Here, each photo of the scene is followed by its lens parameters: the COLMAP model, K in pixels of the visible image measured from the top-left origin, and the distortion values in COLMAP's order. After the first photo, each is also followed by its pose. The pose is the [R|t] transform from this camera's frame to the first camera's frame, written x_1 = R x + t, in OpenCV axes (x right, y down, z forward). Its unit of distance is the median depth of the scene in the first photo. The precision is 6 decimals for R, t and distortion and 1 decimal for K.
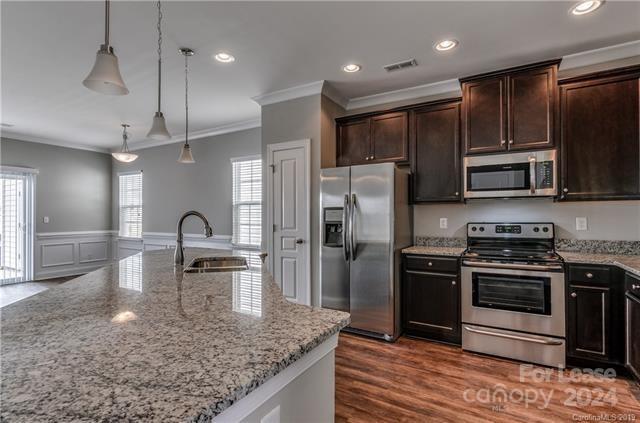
lens RADIAL K [[315.5, 0, 320.8], [0, 315.5, 215.1], [0, 0, 1]] dist [-0.000940, 0.000217]
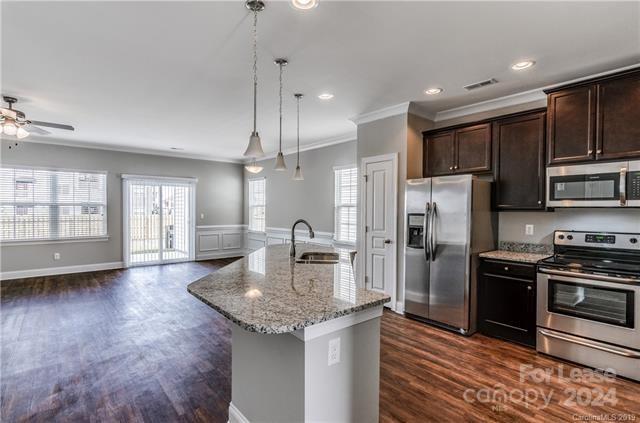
lens RADIAL K [[315.5, 0, 320.8], [0, 315.5, 215.1], [0, 0, 1]] dist [-0.000940, 0.000217]
pose [[0.944739, 0.013466, -0.327546, 0.094504], [-0.007101, 0.999762, 0.020623, -0.042682], [0.327746, -0.017157, 0.944610, -0.207407]]
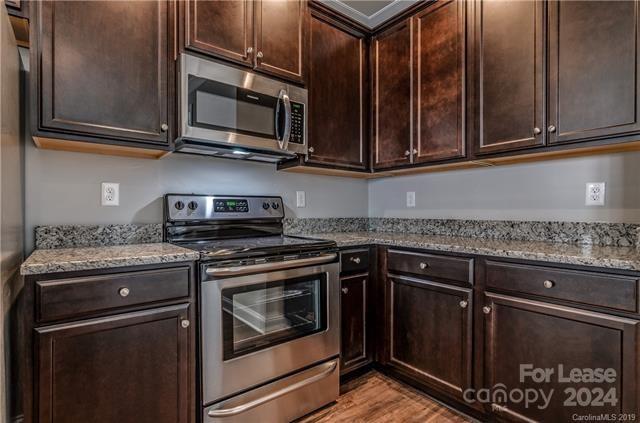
lens RADIAL K [[320.1, 0, 320.0], [0, 320.1, 211.5], [0, 0, 1]] dist [-0.000912, -0.000086]
pose [[0.368579, 0.001716, 0.929595, 0.076539], [-0.003199, 0.999995, -0.000577, 0.056200], [-0.929591, -0.002761, 0.368582, 0.611272]]
